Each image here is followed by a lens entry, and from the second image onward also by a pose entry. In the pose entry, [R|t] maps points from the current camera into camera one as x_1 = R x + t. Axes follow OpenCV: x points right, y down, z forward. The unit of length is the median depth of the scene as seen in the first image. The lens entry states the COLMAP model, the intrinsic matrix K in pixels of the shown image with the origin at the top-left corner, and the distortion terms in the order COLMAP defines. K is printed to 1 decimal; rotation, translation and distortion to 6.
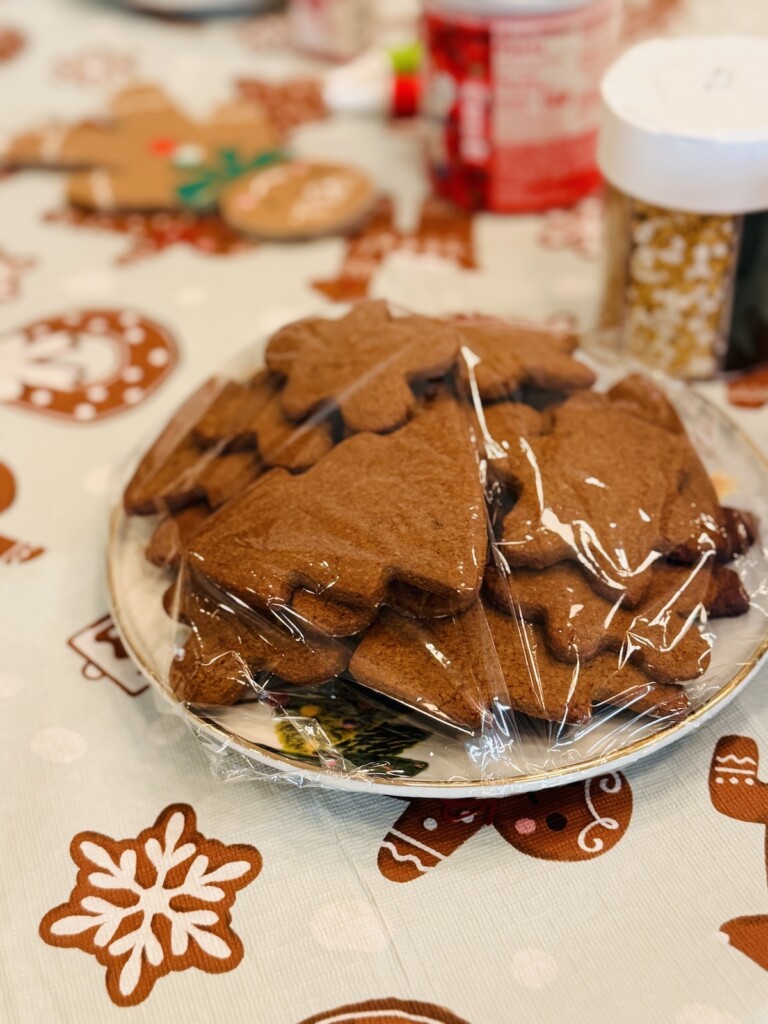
lens RADIAL K [[1344.2, 0, 384.0], [0, 1344.2, 512.0], [0, 0, 1]] dist [0.226955, -0.724354]
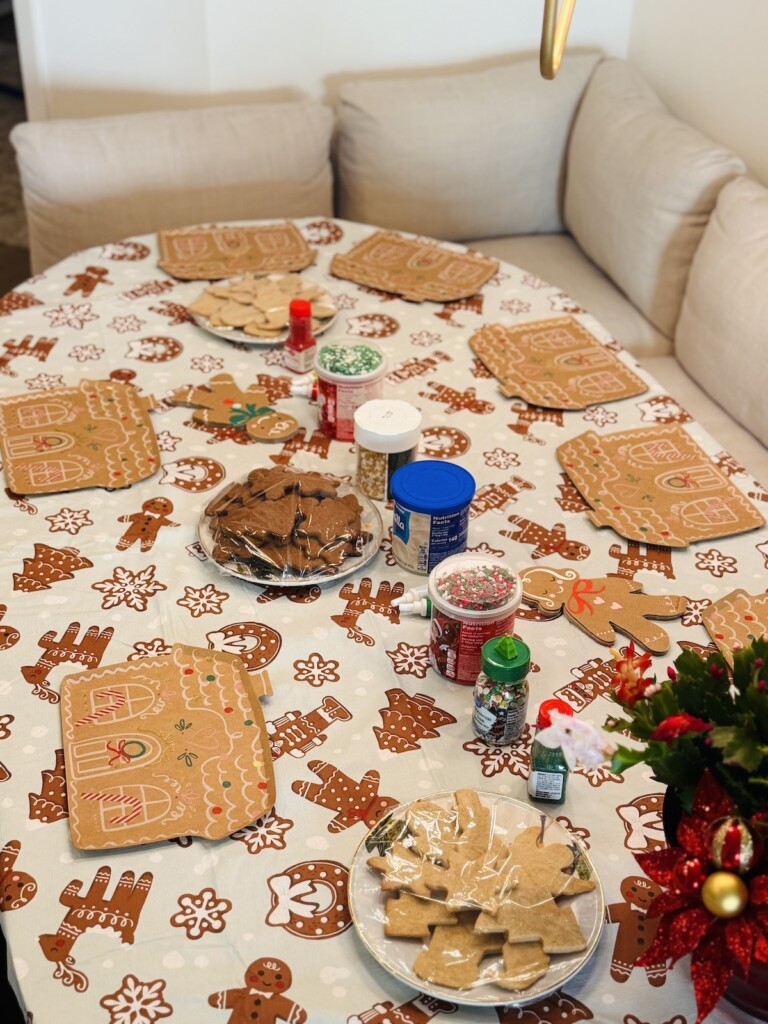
lens RADIAL K [[1312.2, 0, 384.0], [0, 1312.2, 512.0], [0, 0, 1]] dist [0.003054, -0.000516]
pose [[0.993365, 0.112612, -0.023344, 0.338810], [-0.114421, 0.988188, -0.101940, 0.270343], [0.011588, 0.103934, 0.994517, -2.294901]]
